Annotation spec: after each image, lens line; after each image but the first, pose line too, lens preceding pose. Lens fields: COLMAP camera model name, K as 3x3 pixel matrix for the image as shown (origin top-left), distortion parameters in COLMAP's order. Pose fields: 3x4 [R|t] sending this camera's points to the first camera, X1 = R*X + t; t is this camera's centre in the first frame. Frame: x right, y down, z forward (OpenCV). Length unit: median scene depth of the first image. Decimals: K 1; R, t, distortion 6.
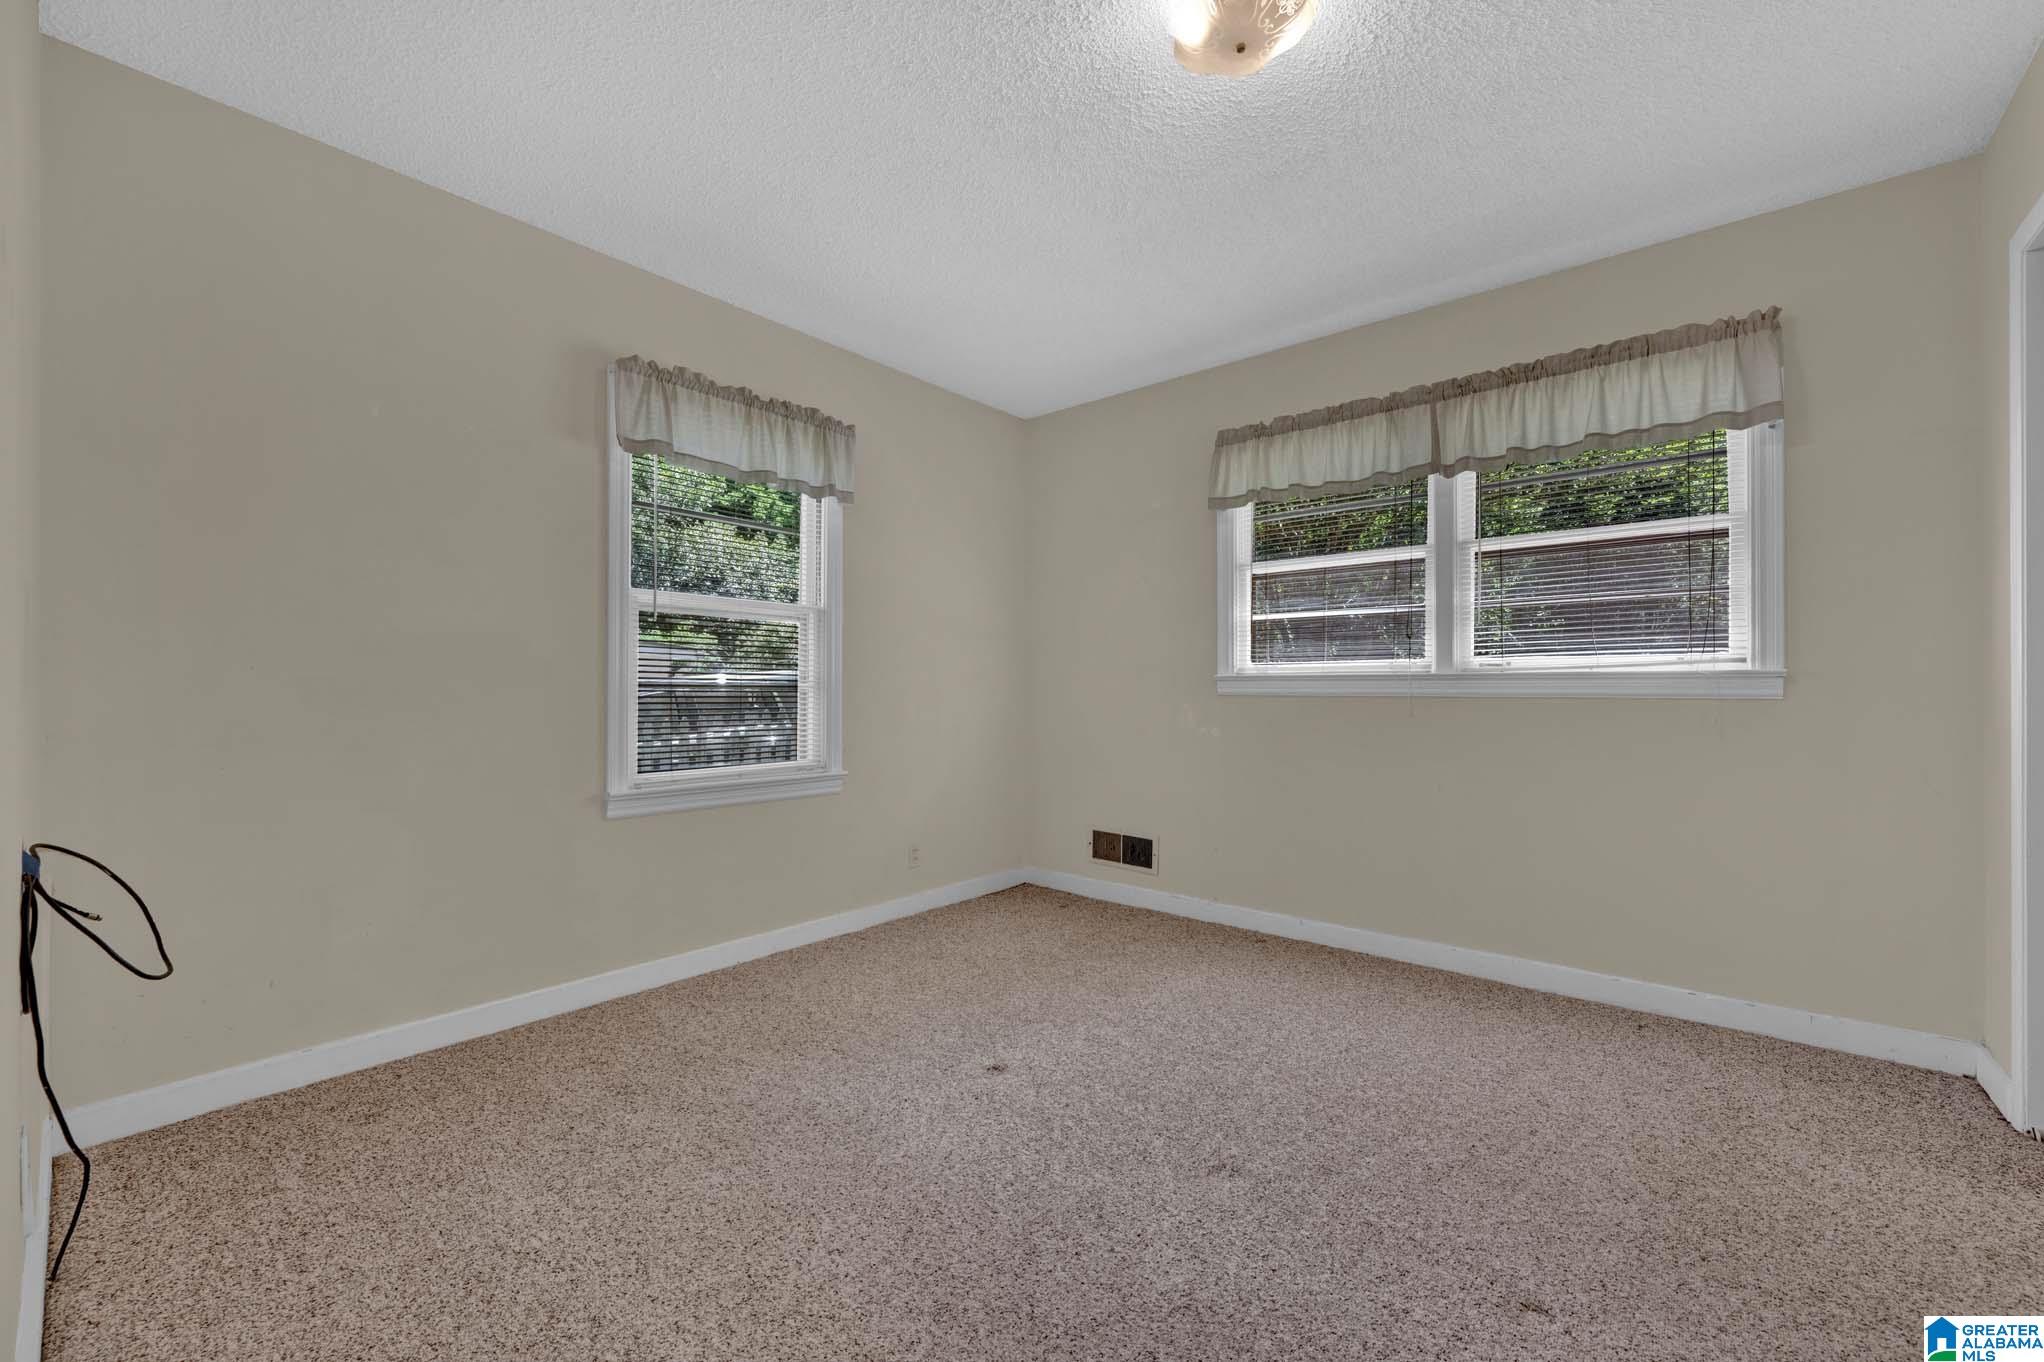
lens RADIAL K [[817.4, 0, 1019.0], [0, 817.4, 686.2], [0, 0, 1]] dist [0.000691, -0.000090]
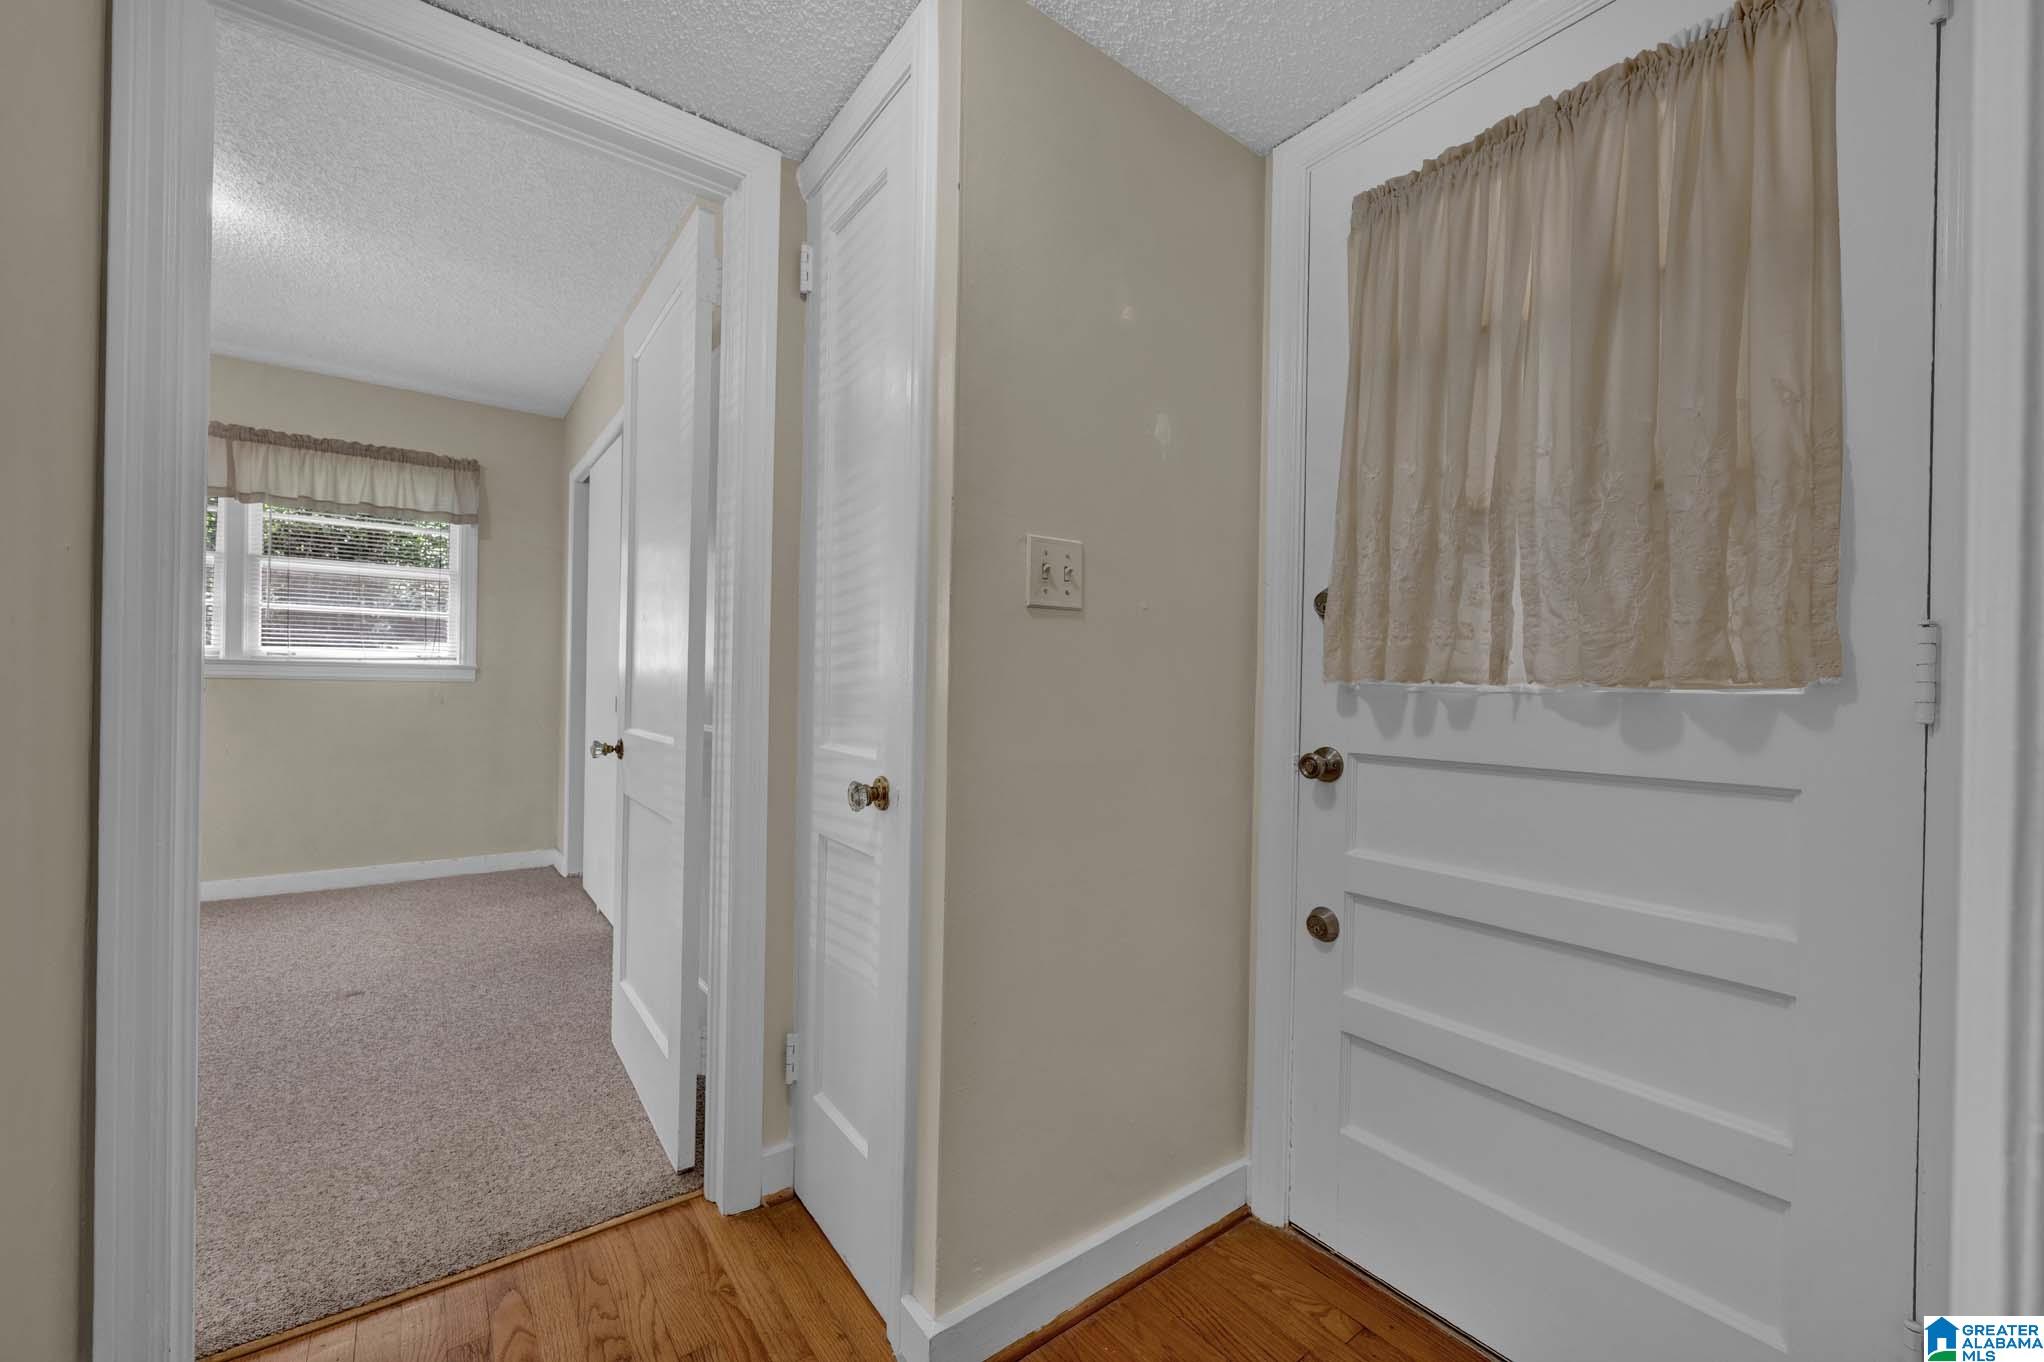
lens RADIAL K [[805.1, 0, 1027.1], [0, 805.1, 688.1], [0, 0, 1]] dist [-0.003849, -0.000336]
pose [[0.218007, 0.001420, 0.975946, -0.496891], [-0.021682, 0.999759, 0.003389, -0.002417], [-0.975706, -0.021900, 0.217985, -0.540023]]
